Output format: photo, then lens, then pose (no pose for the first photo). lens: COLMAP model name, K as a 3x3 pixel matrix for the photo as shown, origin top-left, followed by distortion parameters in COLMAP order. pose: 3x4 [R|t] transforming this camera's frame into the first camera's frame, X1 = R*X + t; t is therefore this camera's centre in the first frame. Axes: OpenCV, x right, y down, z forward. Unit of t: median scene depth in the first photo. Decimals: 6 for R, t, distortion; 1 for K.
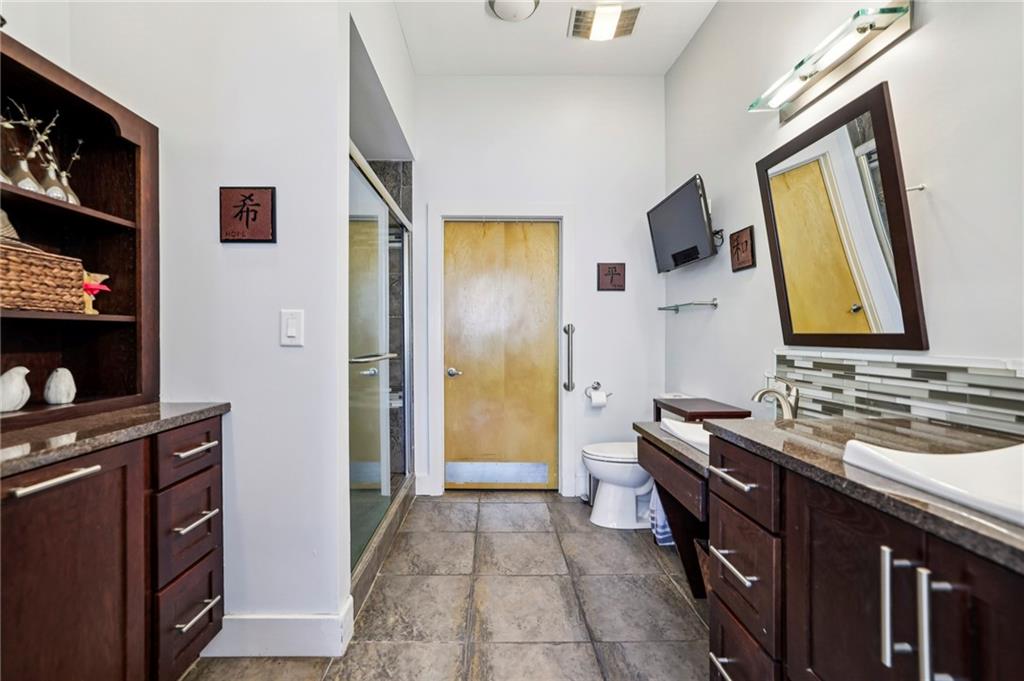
lens RADIAL K [[443.1, 0, 513.7], [0, 443.1, 362.4], [0, 0, 1]] dist [-0.002256, 0.009541]
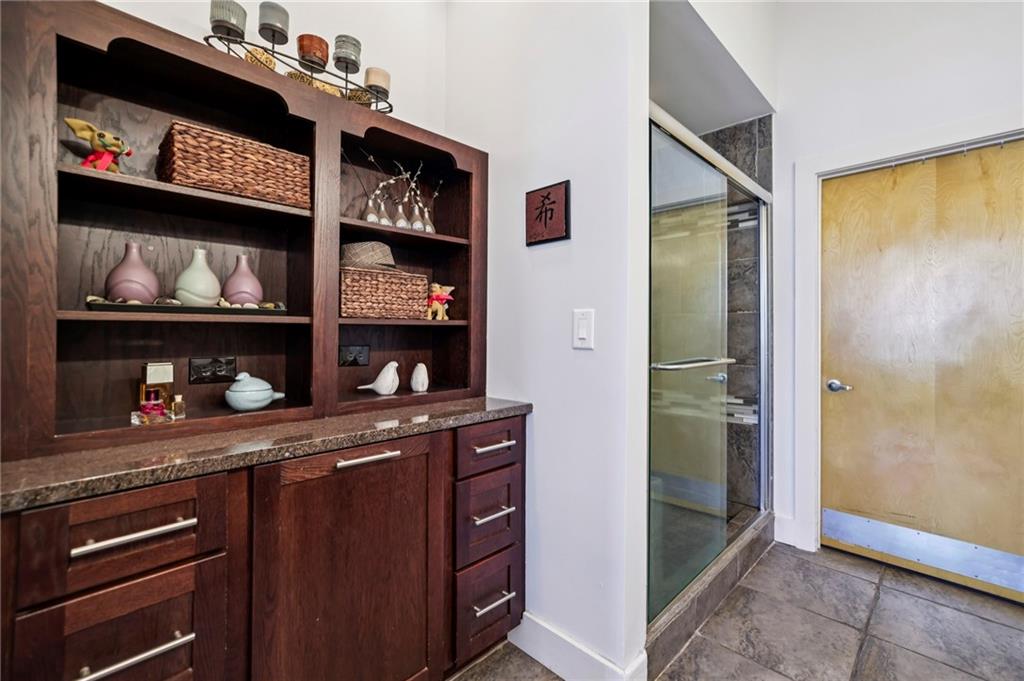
lens RADIAL K [[449.9, 0, 512.0], [0, 449.9, 340.5], [0, 0, 1]] dist [-0.023993, 0.017199]
pose [[0.681768, 0.012646, -0.731459, 0.056913], [-0.043635, 0.998773, -0.023404, -0.020233], [0.730266, 0.047873, 0.681483, 0.202443]]
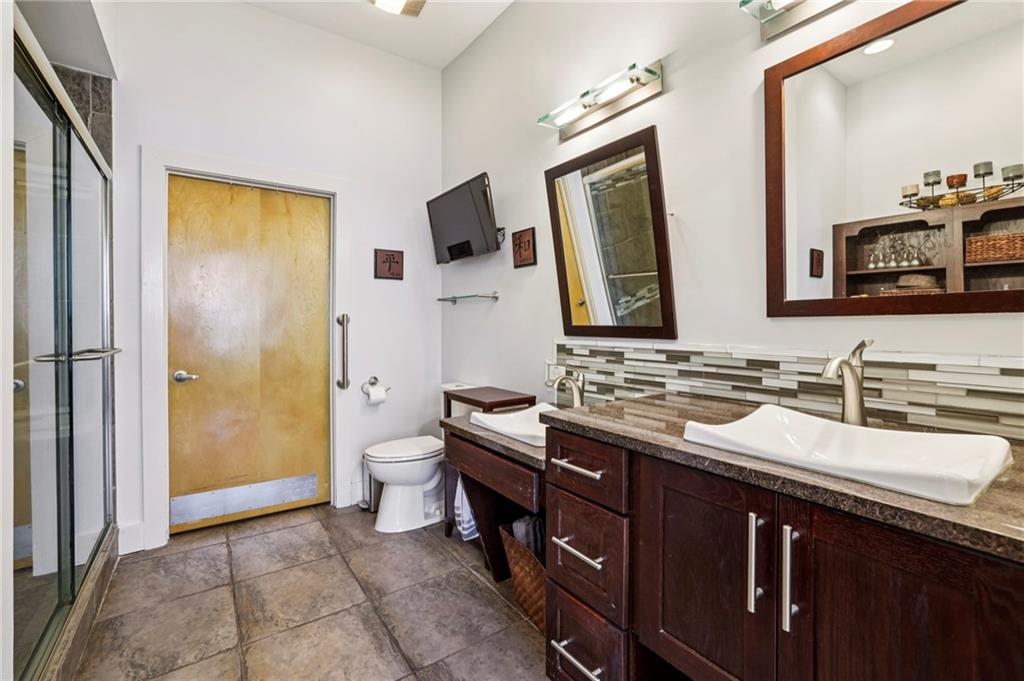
lens RADIAL K [[435.8, 0, 512.0], [0, 435.8, 340.5], [0, 0, 1]] dist [-0.025033, 0.014817]
pose [[0.839677, -0.021599, 0.542657, -0.108796], [0.034873, 0.999291, -0.014188, -0.015361], [-0.541966, 0.030837, 0.839835, 0.139926]]
